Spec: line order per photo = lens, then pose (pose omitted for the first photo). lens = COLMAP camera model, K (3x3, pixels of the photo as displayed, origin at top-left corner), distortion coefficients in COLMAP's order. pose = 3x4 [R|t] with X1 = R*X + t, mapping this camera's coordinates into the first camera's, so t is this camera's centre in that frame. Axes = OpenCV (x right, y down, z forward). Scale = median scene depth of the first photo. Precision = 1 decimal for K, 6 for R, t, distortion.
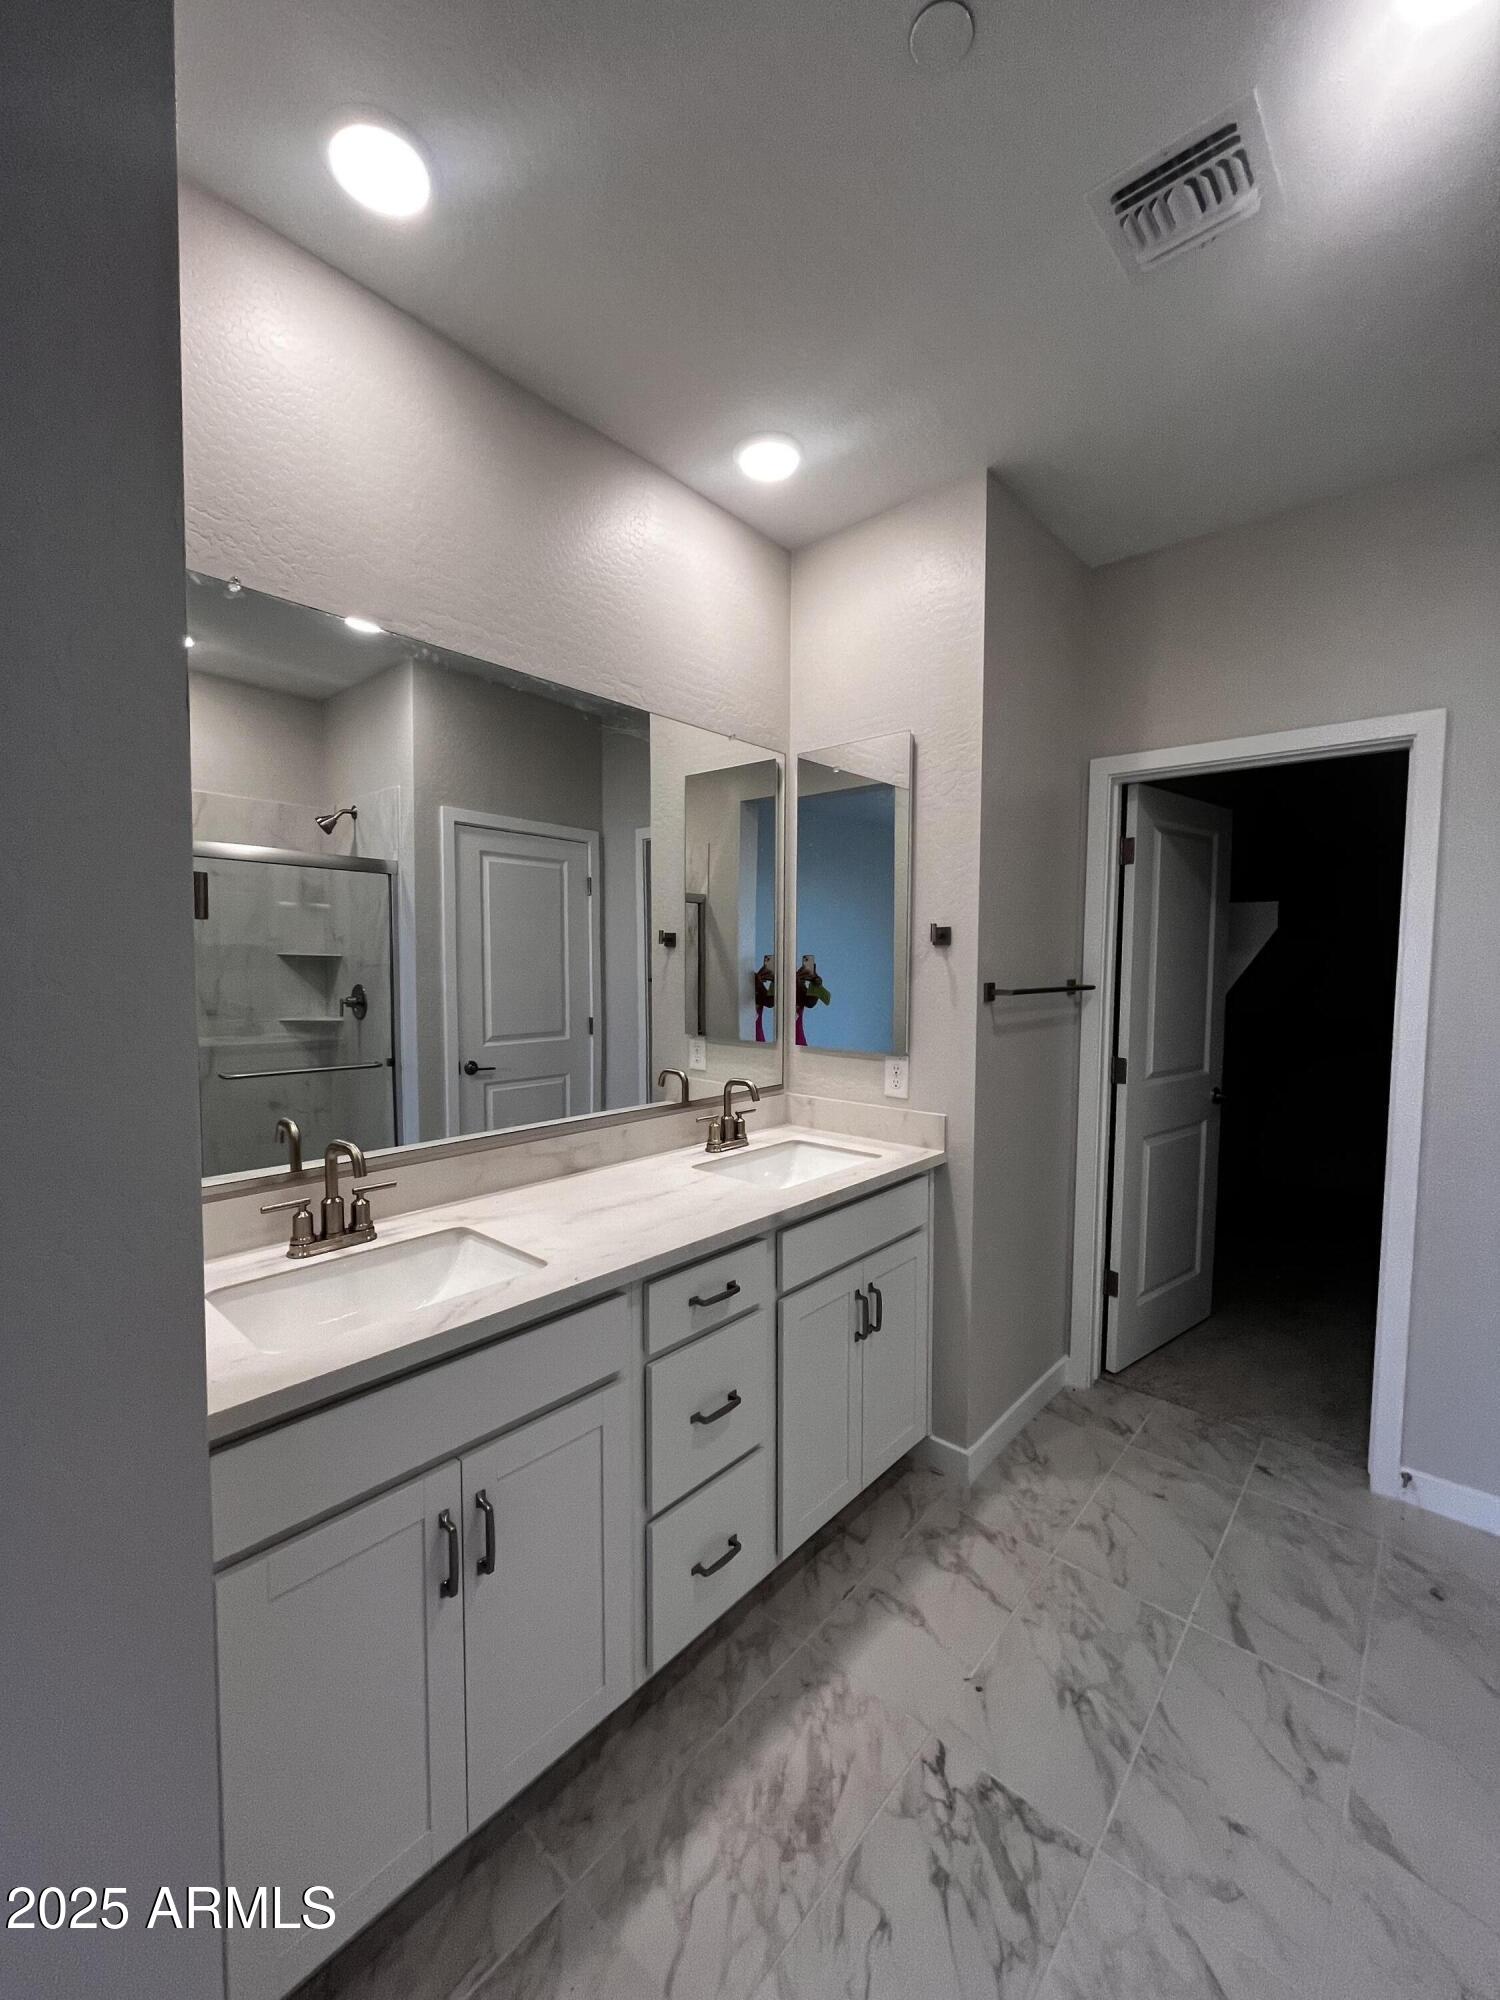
lens RADIAL K [[807.9, 0, 749.2], [0, 807.9, 995.6], [0, 0, 1]] dist [-0.000092, -0.000087]
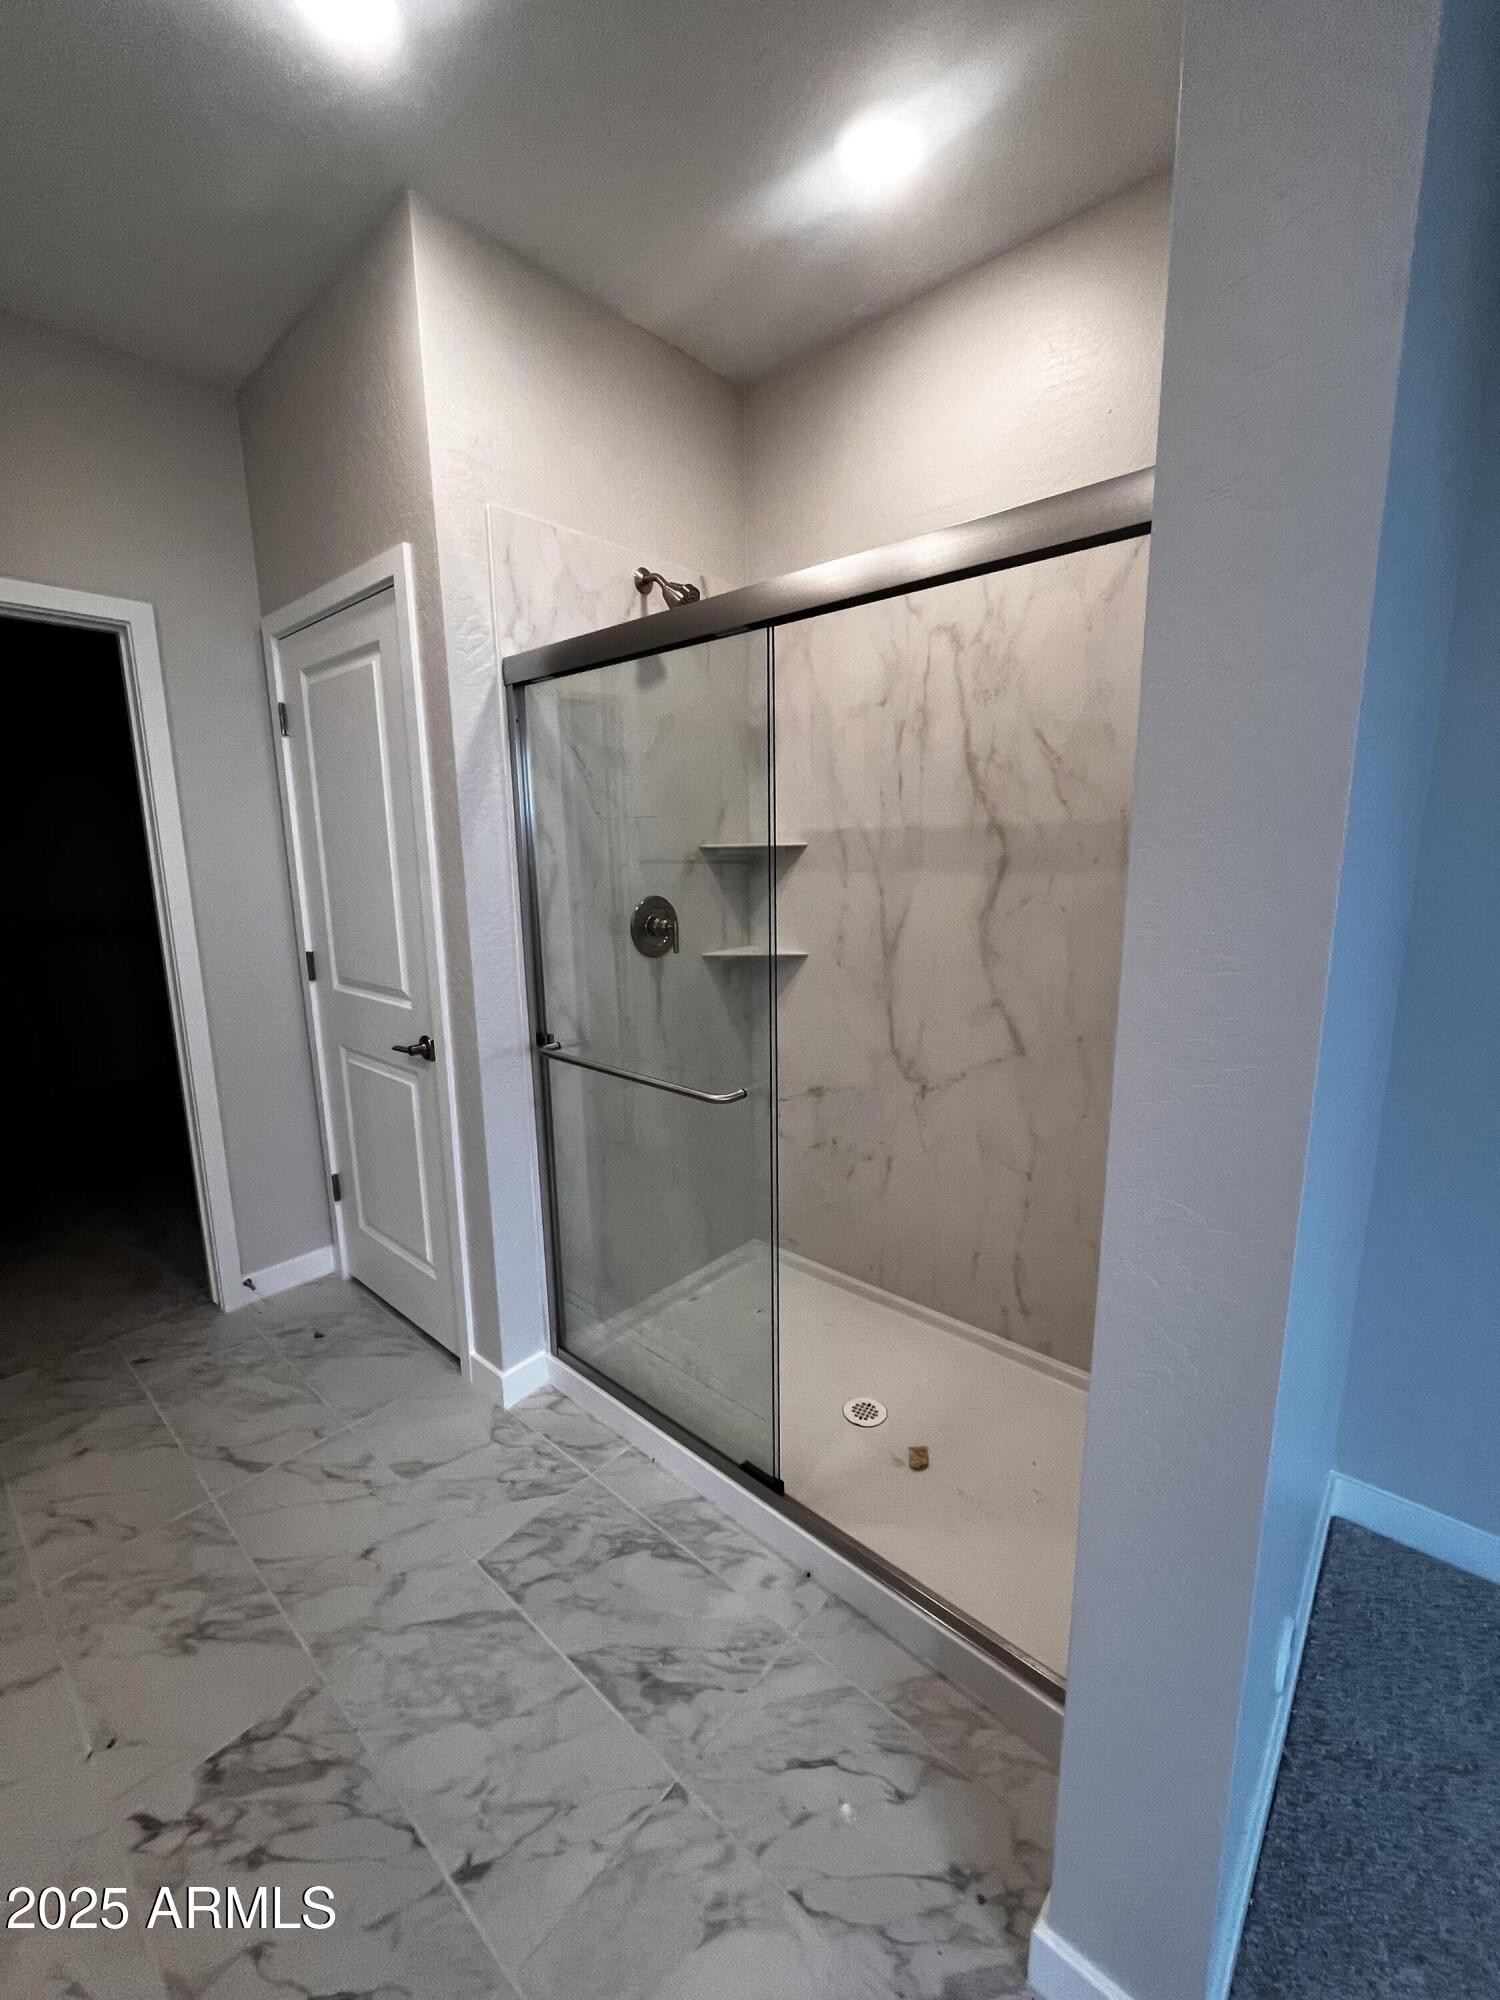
lens RADIAL K [[807.9, 0, 747.1], [0, 807.9, 1004.4], [0, 0, 1]] dist [-0.000092, -0.000087]
pose [[-0.002282, -0.200202, 0.979752, -0.377214], [0.060553, 0.977929, 0.199971, -0.004628], [-0.998162, 0.059783, 0.009891, 0.302006]]
